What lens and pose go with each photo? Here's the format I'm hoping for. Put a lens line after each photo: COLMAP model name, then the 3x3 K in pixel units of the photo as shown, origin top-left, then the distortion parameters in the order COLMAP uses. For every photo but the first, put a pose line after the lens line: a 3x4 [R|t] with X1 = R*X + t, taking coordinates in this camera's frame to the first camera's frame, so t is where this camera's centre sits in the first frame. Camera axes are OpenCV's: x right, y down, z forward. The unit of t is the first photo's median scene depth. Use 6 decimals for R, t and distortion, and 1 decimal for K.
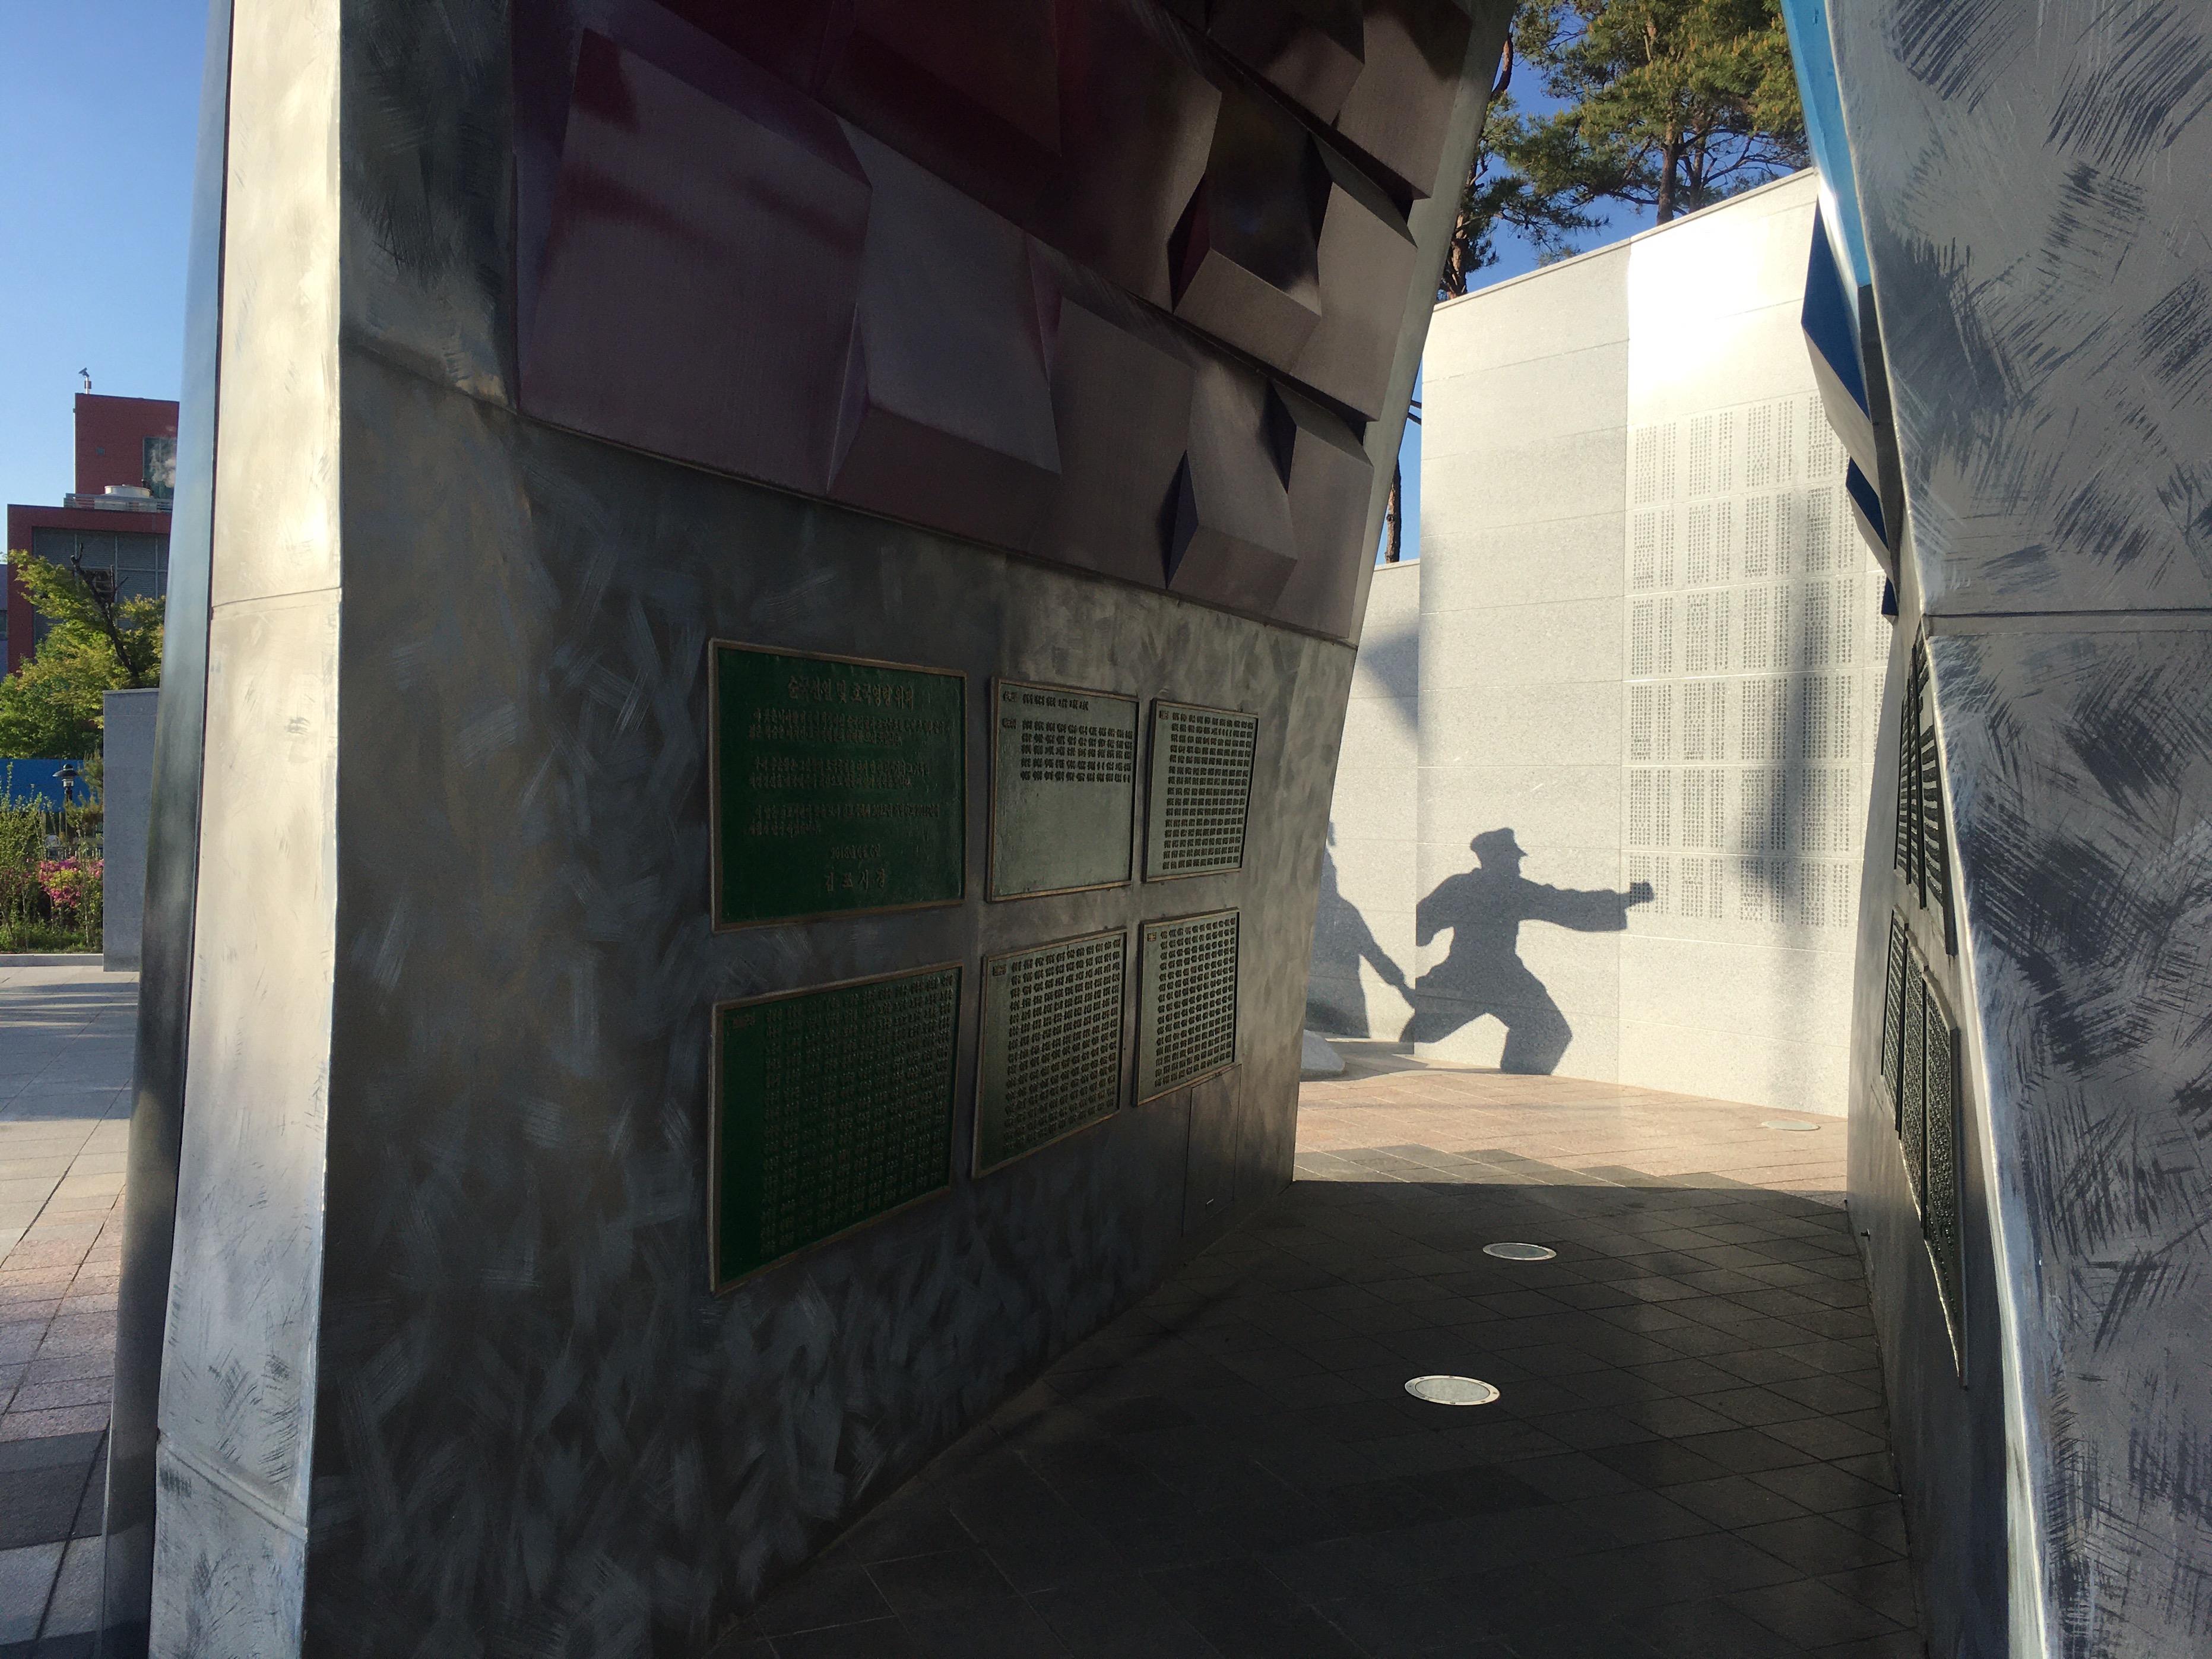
lens RADIAL K [[1875.2, 0, 1106.2], [0, 1875.2, 824.1], [0, 0, 1]] dist [0.080743, -0.095485]
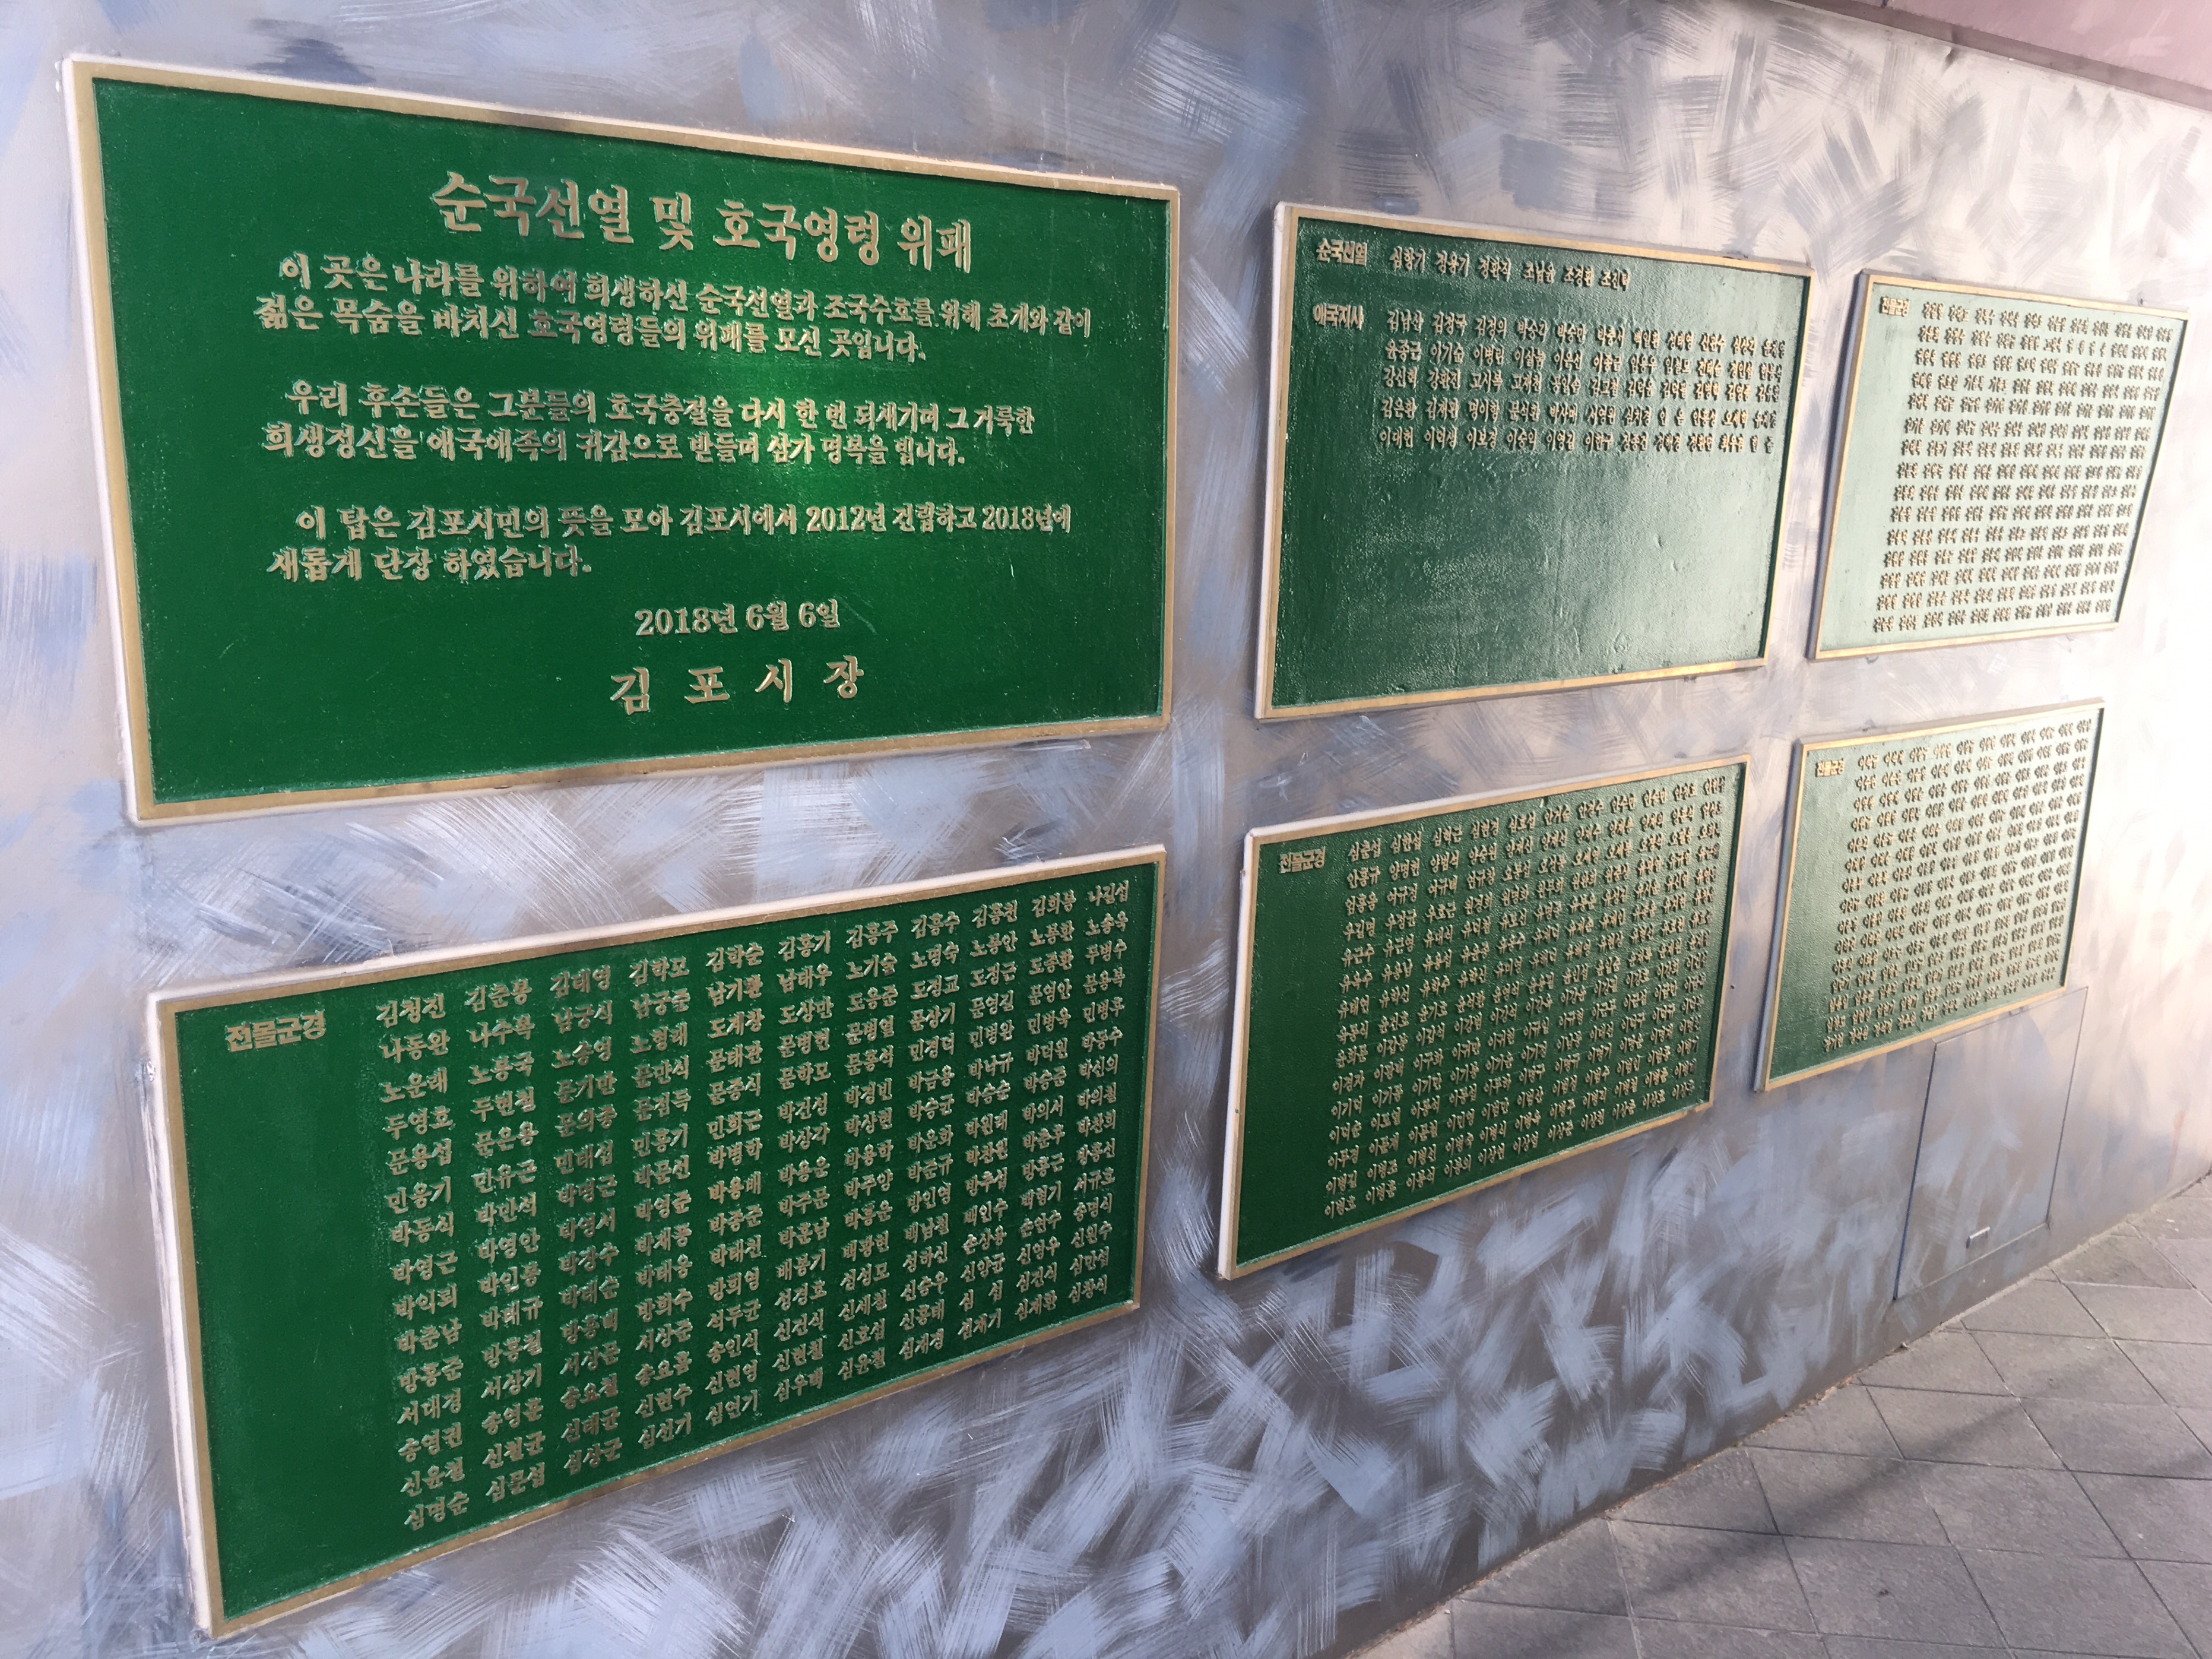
lens RADIAL K [[1875.2, 0, 1106.7], [0, 1875.2, 831.2], [0, 0, 1]] dist [0.080743, -0.095485]
pose [[0.866623, 0.098483, -0.489147, 0.114675], [-0.012872, 0.984415, 0.175392, -0.010232], [0.498797, -0.145702, 0.854384, 0.505907]]
